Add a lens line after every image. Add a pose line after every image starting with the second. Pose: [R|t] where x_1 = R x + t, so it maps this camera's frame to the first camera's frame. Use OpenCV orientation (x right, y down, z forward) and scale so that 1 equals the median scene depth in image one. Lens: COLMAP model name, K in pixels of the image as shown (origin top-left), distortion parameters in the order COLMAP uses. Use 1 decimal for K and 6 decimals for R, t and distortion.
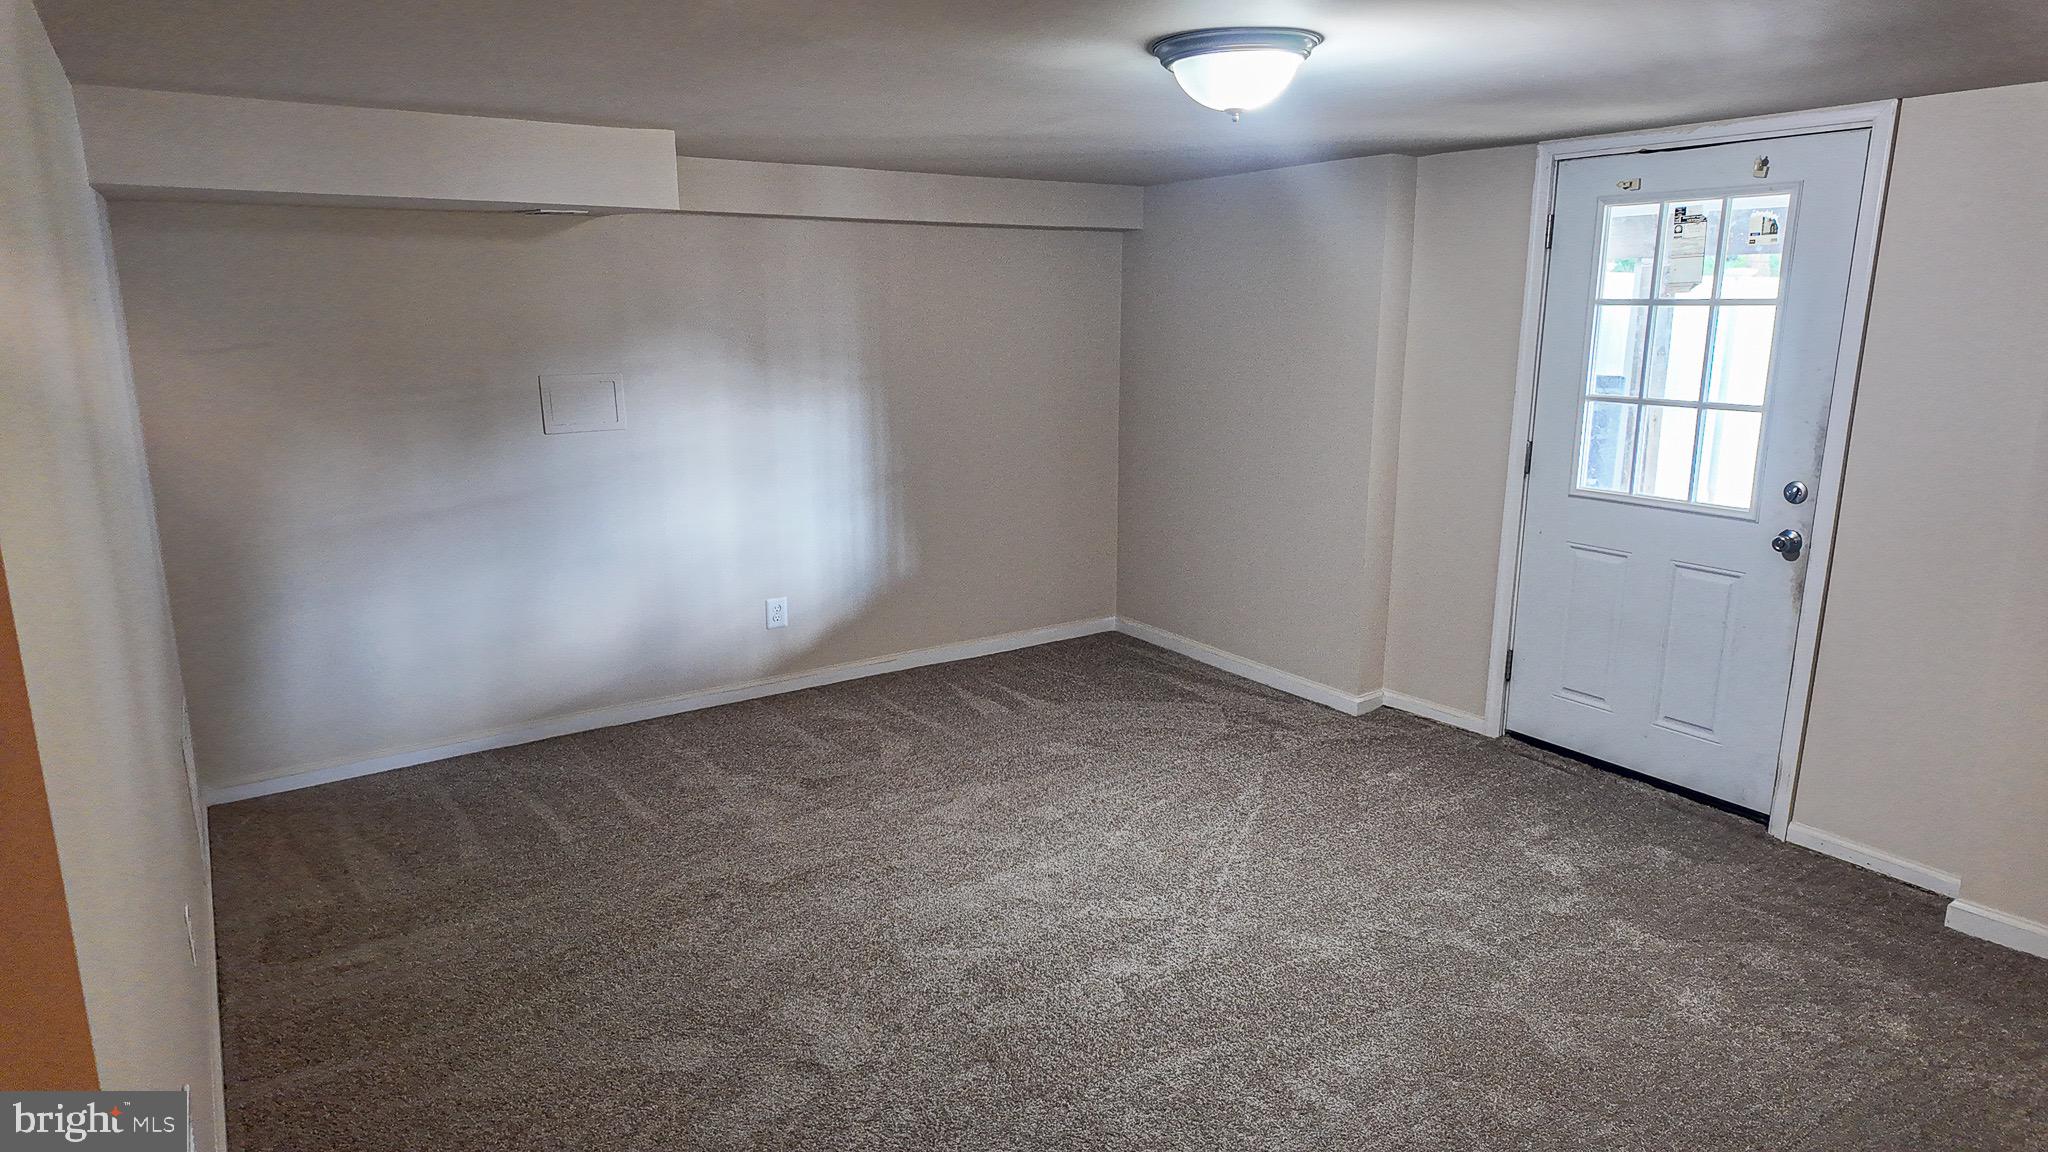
lens RADIAL K [[1217.3, 0, 1024.0], [0, 1217.3, 576.0], [0, 0, 1]] dist [0.133972, -0.178451]
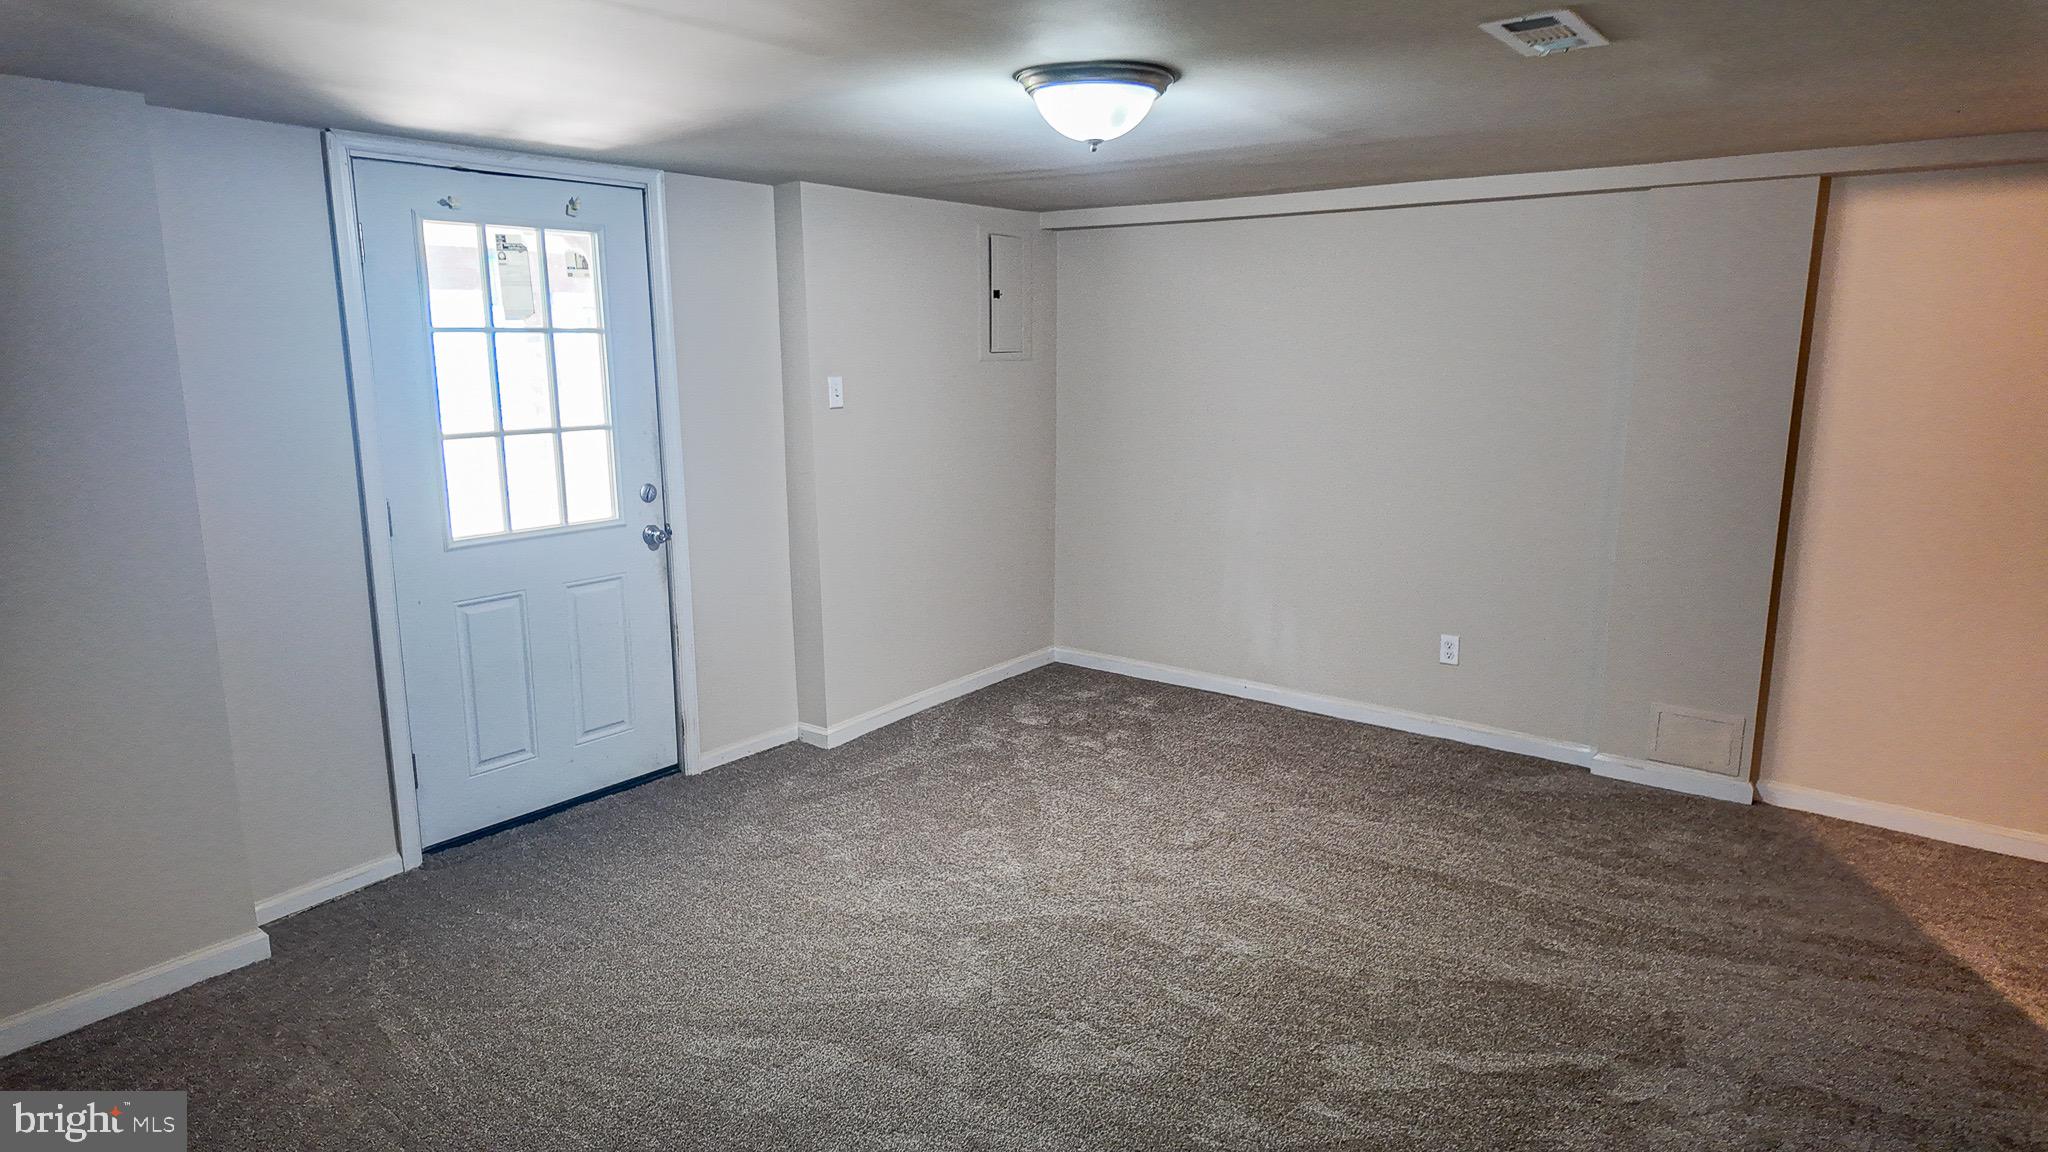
lens RADIAL K [[1217.3, 0, 1024.0], [0, 1217.3, 576.0], [0, 0, 1]] dist [0.133972, -0.178451]
pose [[-0.336344, -0.178202, 0.924725, -0.560363], [0.211501, 0.942555, 0.258566, -0.207503], [-0.917682, 0.282548, -0.279333, 0.968780]]
